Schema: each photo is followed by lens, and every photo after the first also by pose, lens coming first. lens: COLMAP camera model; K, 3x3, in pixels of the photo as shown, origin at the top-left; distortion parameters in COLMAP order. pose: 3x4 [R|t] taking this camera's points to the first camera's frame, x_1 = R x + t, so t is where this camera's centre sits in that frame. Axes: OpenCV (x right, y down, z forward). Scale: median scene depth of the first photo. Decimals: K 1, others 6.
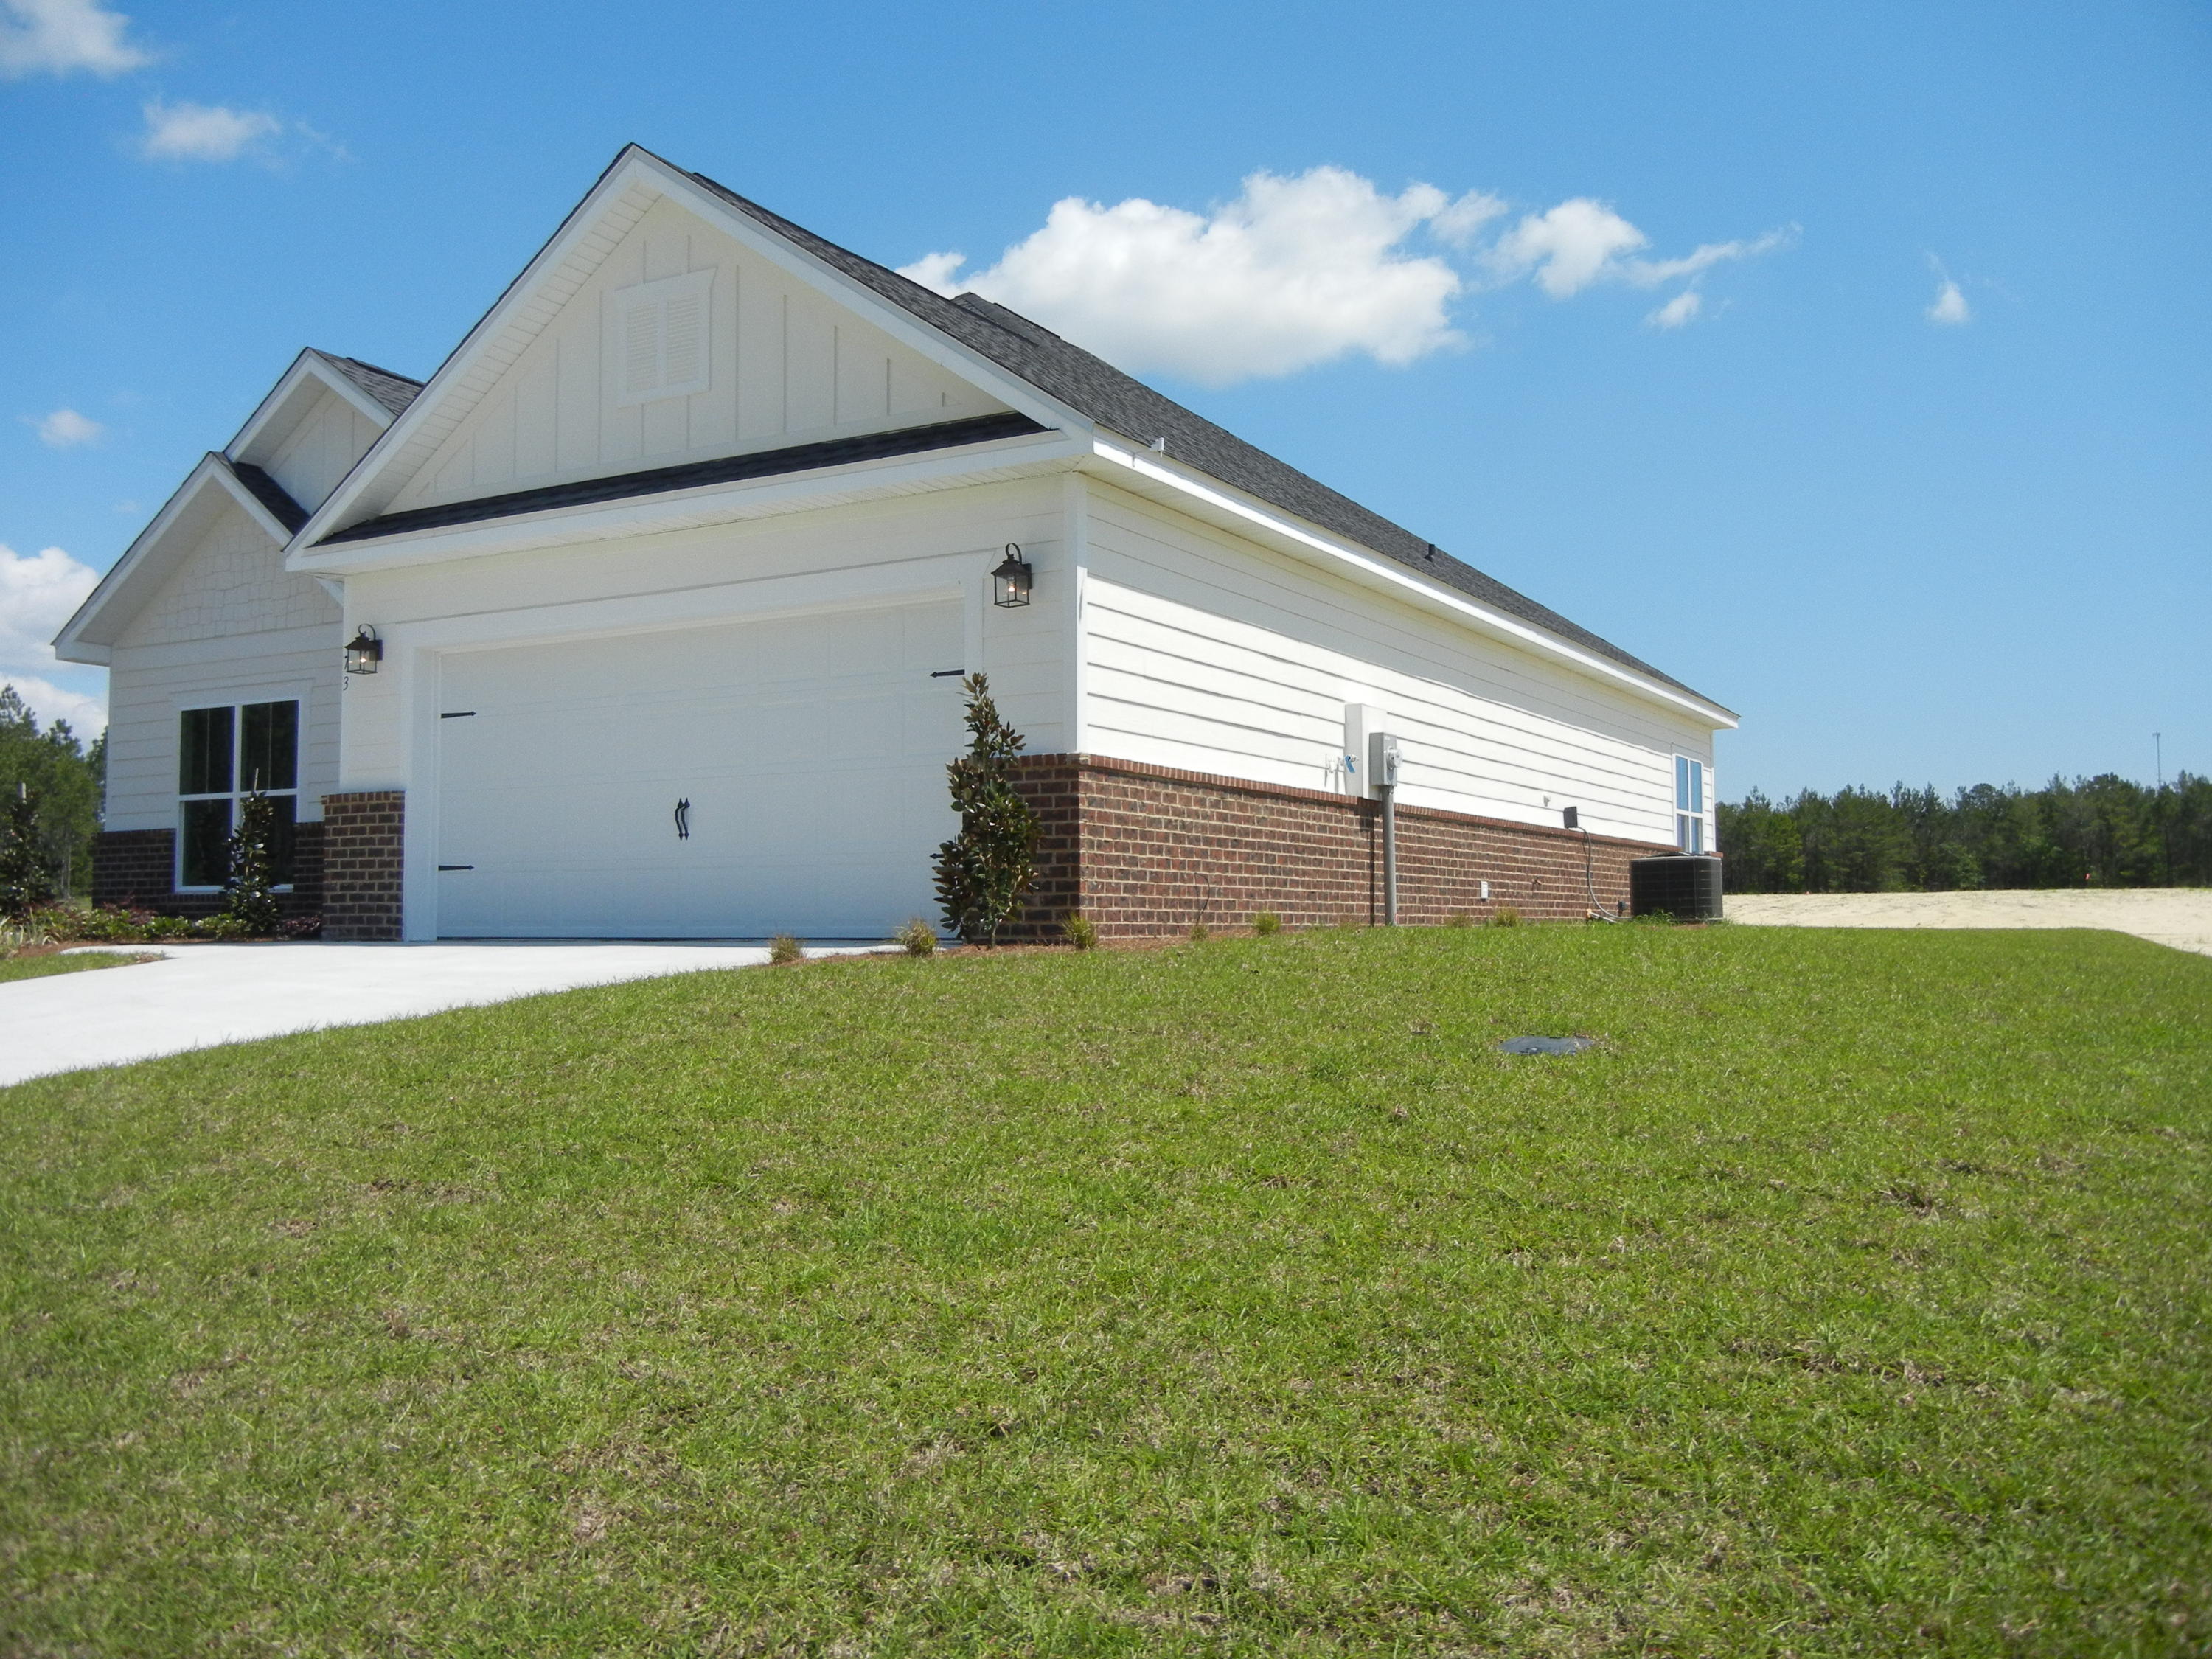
lens RADIAL K [[1909.3, 0, 1106.0], [0, 1909.3, 829.5], [0, 0, 1]] dist [-0.003356, 0.014964]
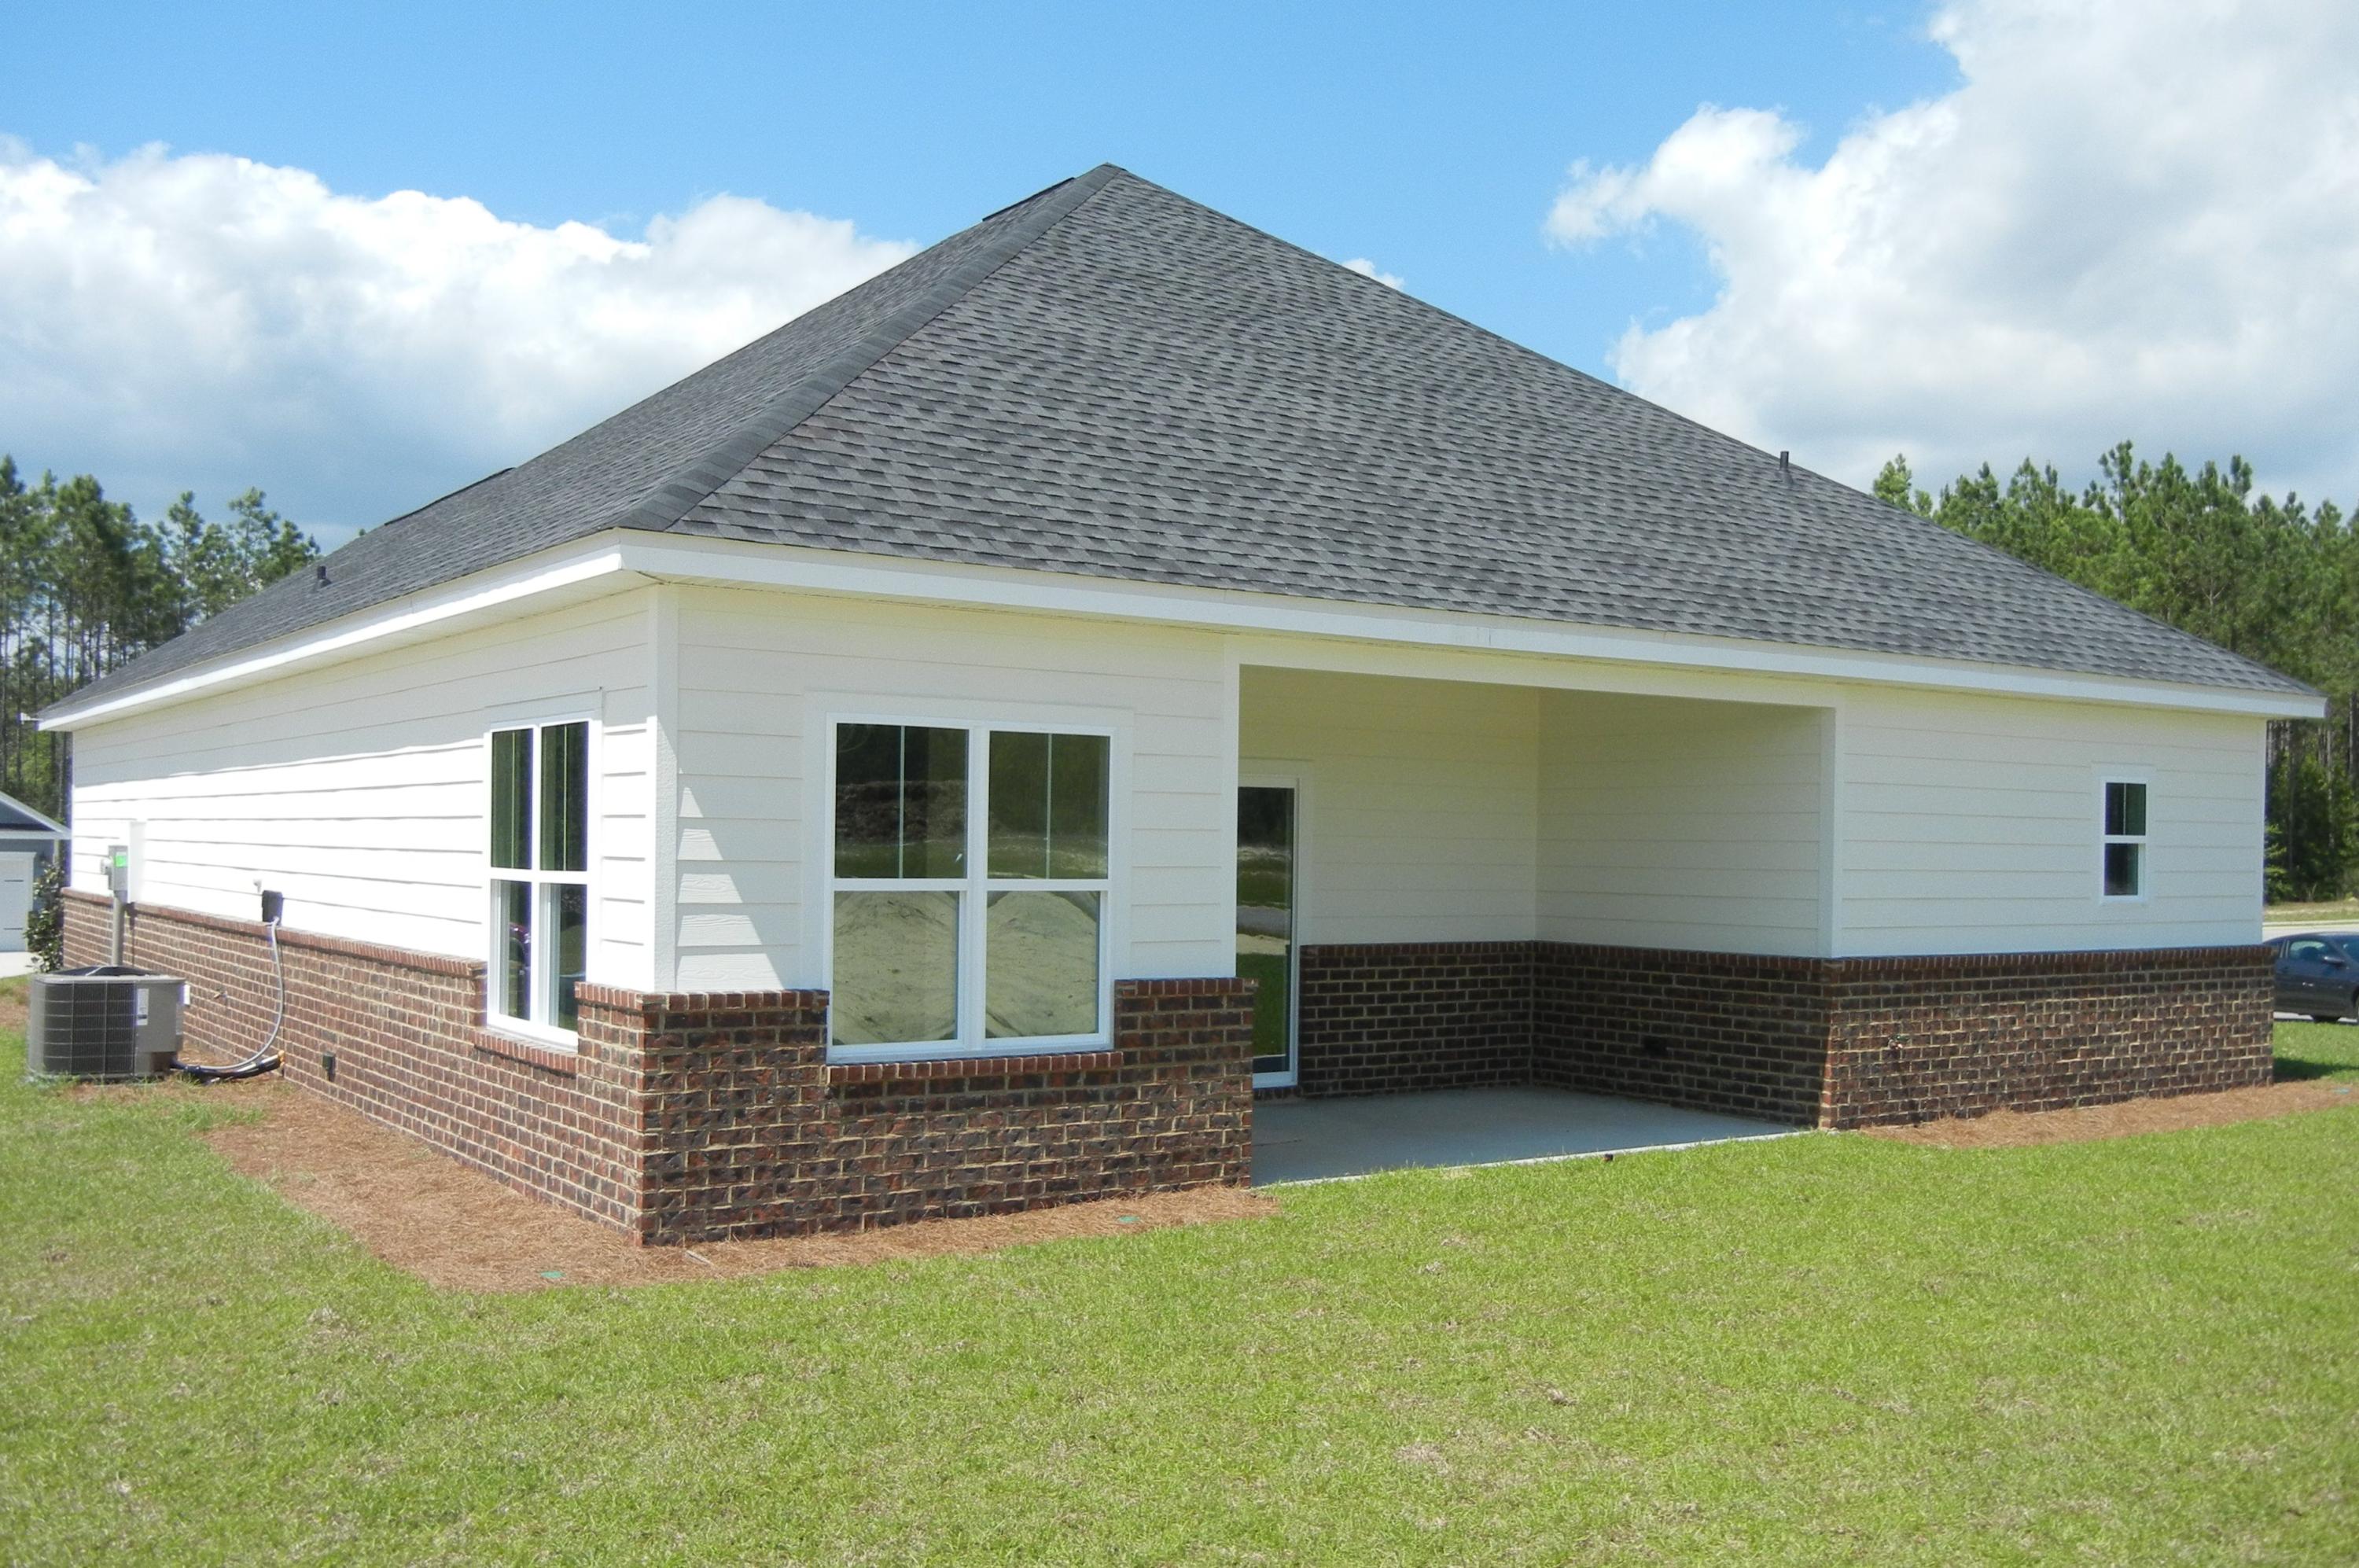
lens RADIAL K [[2160.6, 0, 1179.5], [0, 2160.6, 784.0], [0, 0, 1]] dist [-0.003246, -0.002539]
pose [[-0.431433, -0.035005, -0.901465, 0.777116], [0.028879, 0.998199, -0.052583, -0.000105], [0.901683, -0.048719, -0.429645, 1.587407]]
